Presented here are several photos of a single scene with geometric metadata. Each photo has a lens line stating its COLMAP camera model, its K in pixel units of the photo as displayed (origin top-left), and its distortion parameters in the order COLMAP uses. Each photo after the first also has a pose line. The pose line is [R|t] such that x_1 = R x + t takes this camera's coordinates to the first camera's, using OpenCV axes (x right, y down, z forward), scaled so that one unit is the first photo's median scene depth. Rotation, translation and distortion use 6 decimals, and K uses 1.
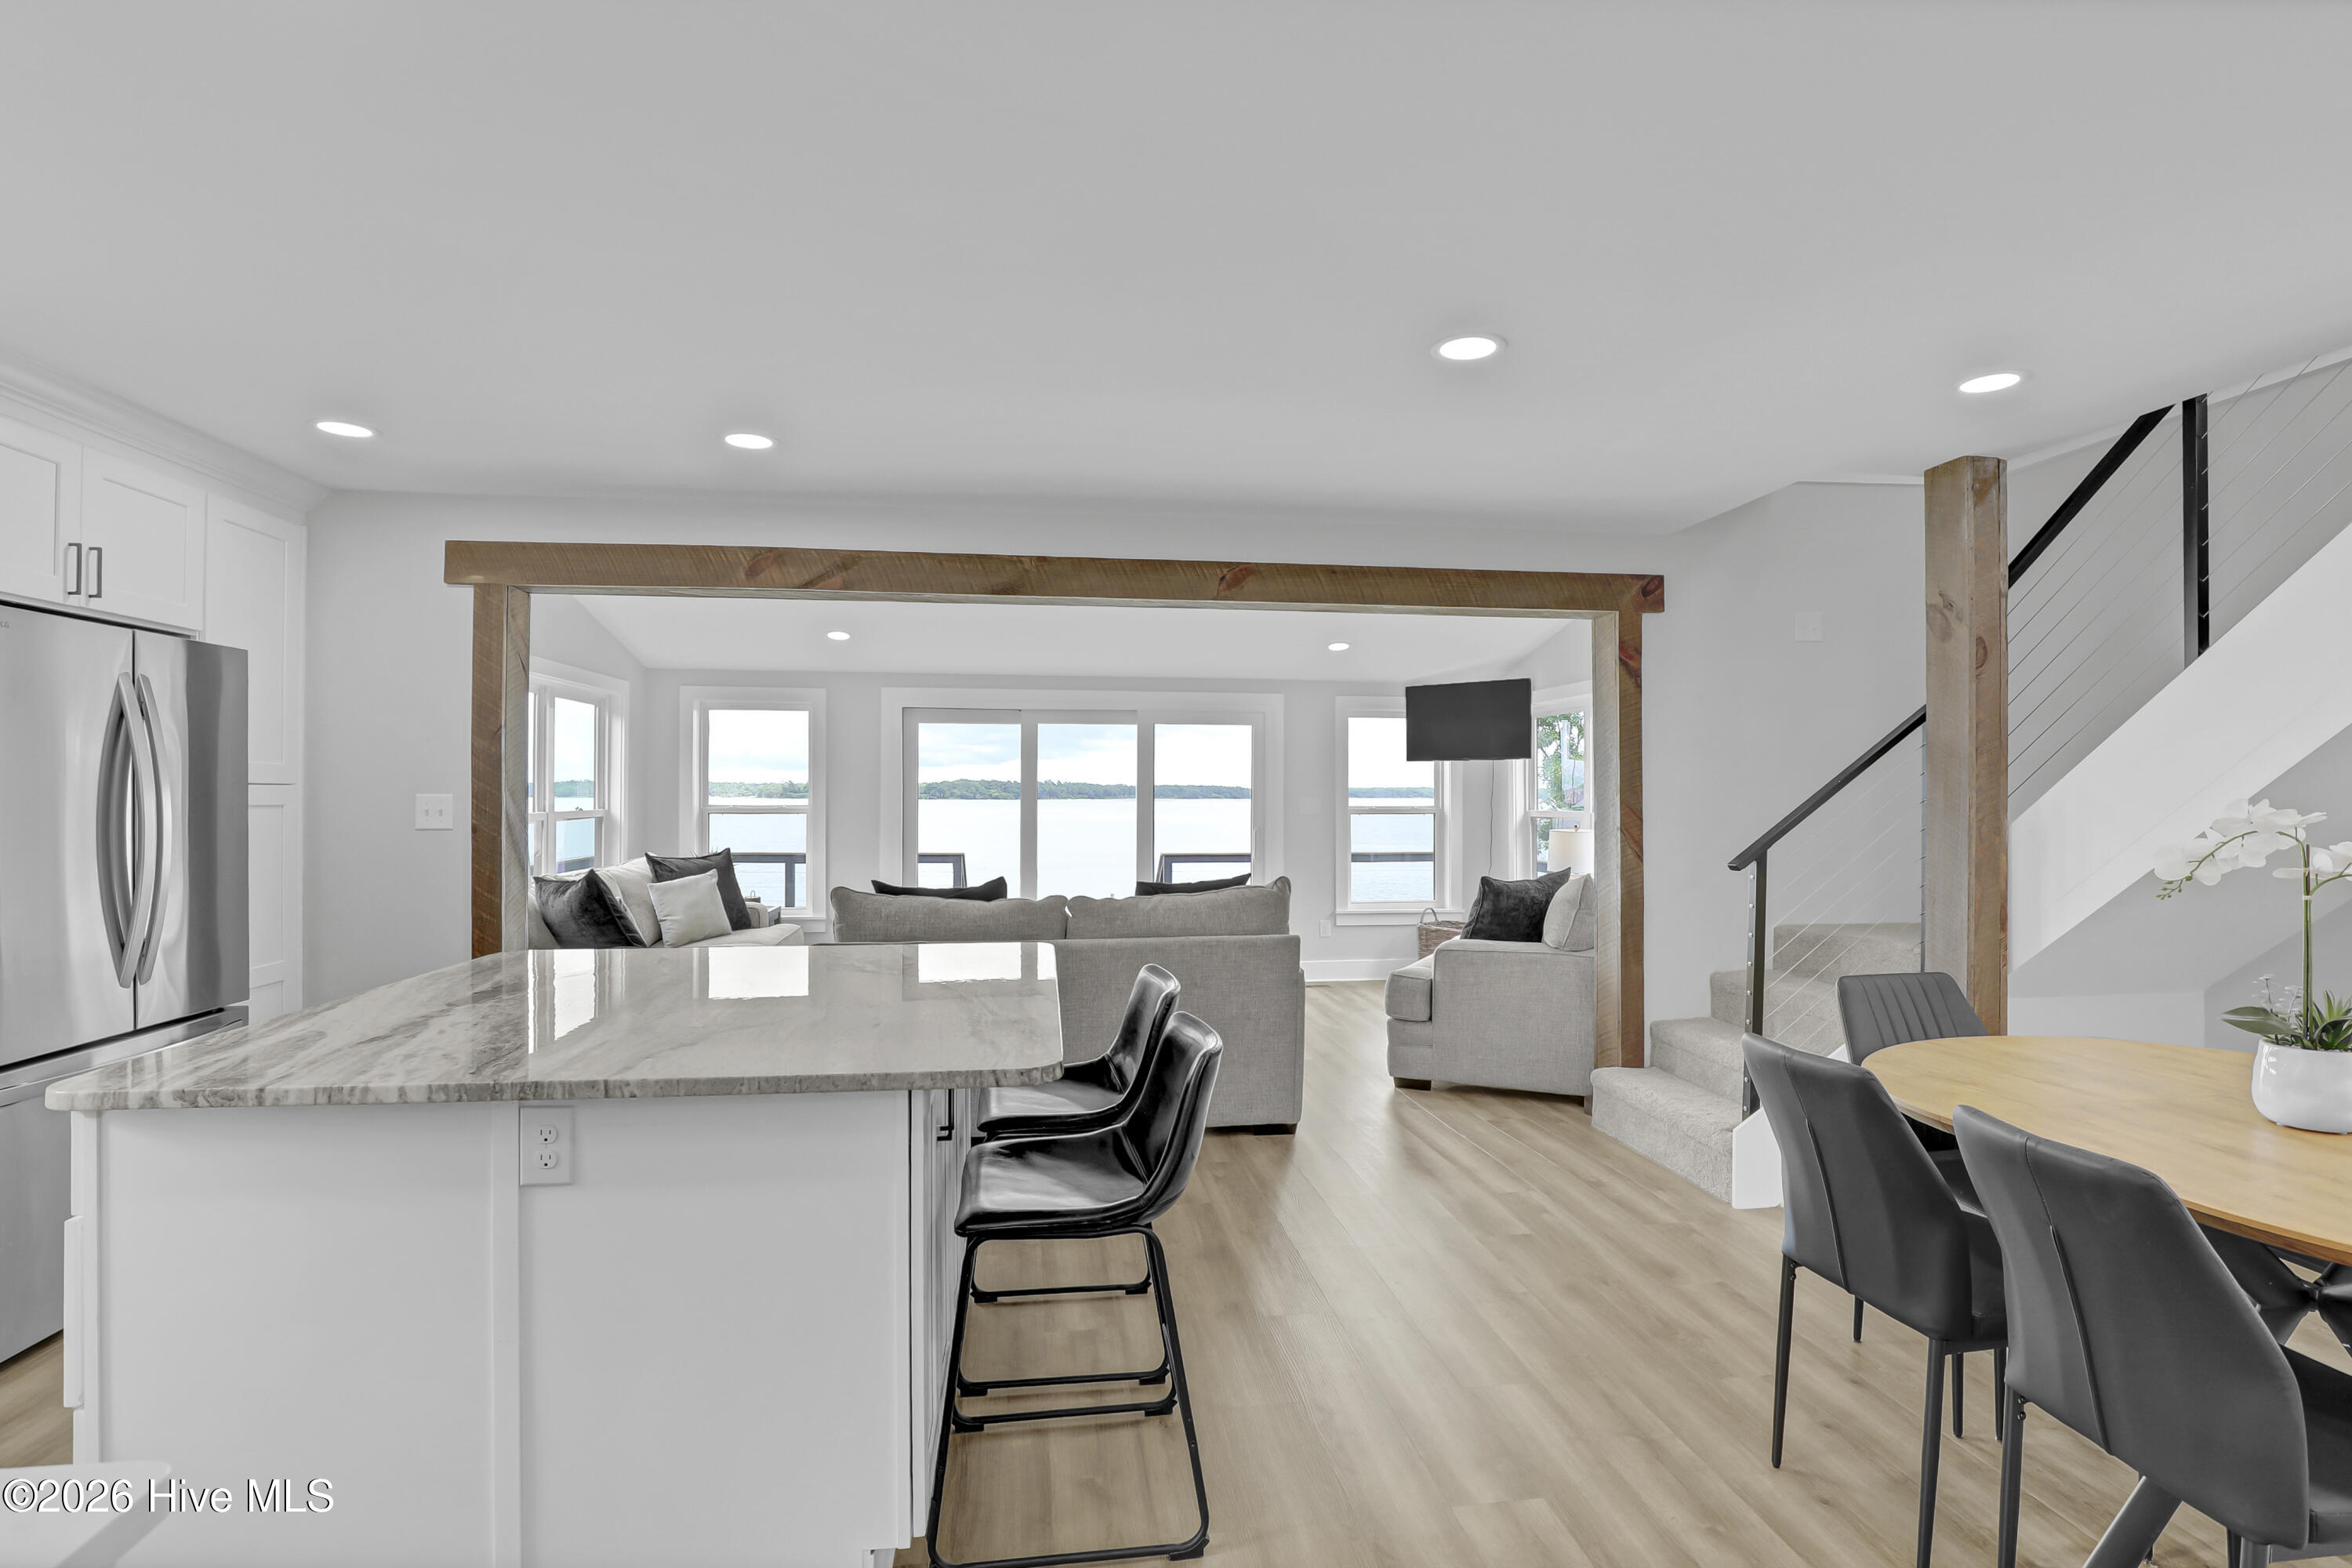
lens RADIAL K [[1132.2, 0, 1186.6], [0, 1132.2, 783.3], [0, 0, 1]] dist [-0.061943, 0.036362]
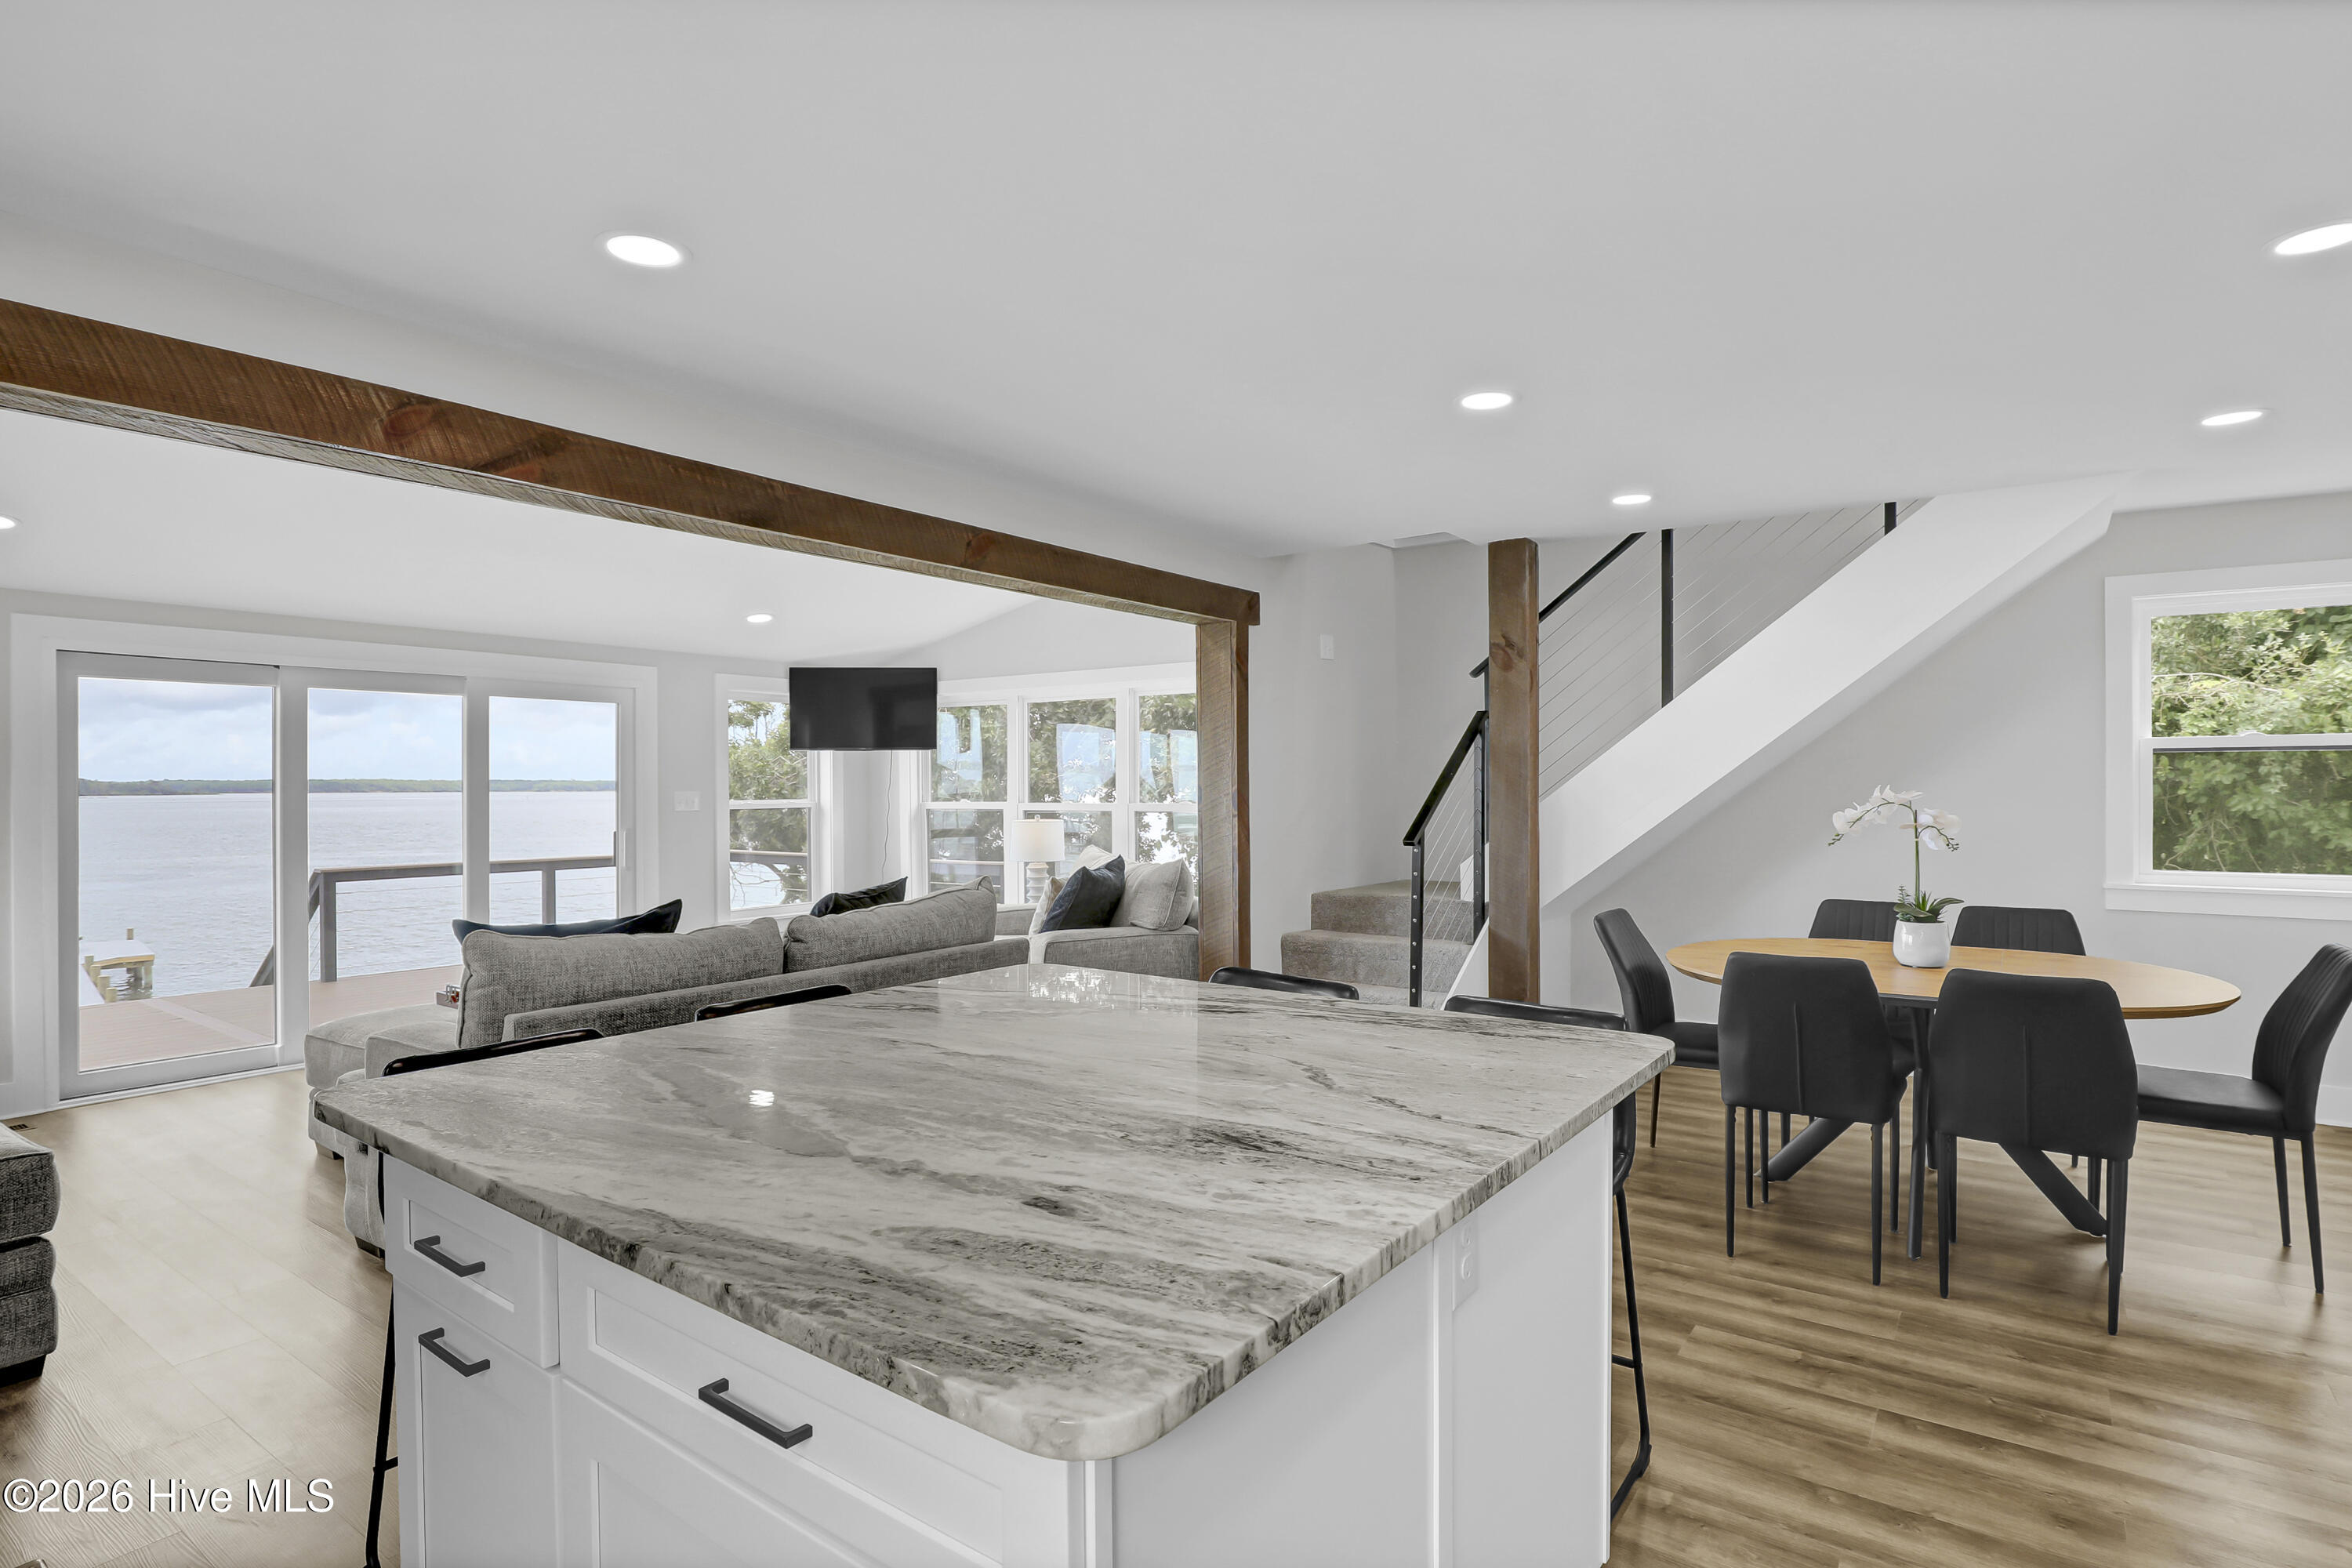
lens RADIAL K [[1171.5, 0, 1192.1], [0, 1171.5, 782.9], [0, 0, 1]] dist [-0.016675, 0.000907]
pose [[0.693285, -0.004624, 0.720649, -0.486297], [-0.000981, 0.999972, 0.007359, -0.000739], [-0.720663, -0.005809, 0.693261, 0.219514]]
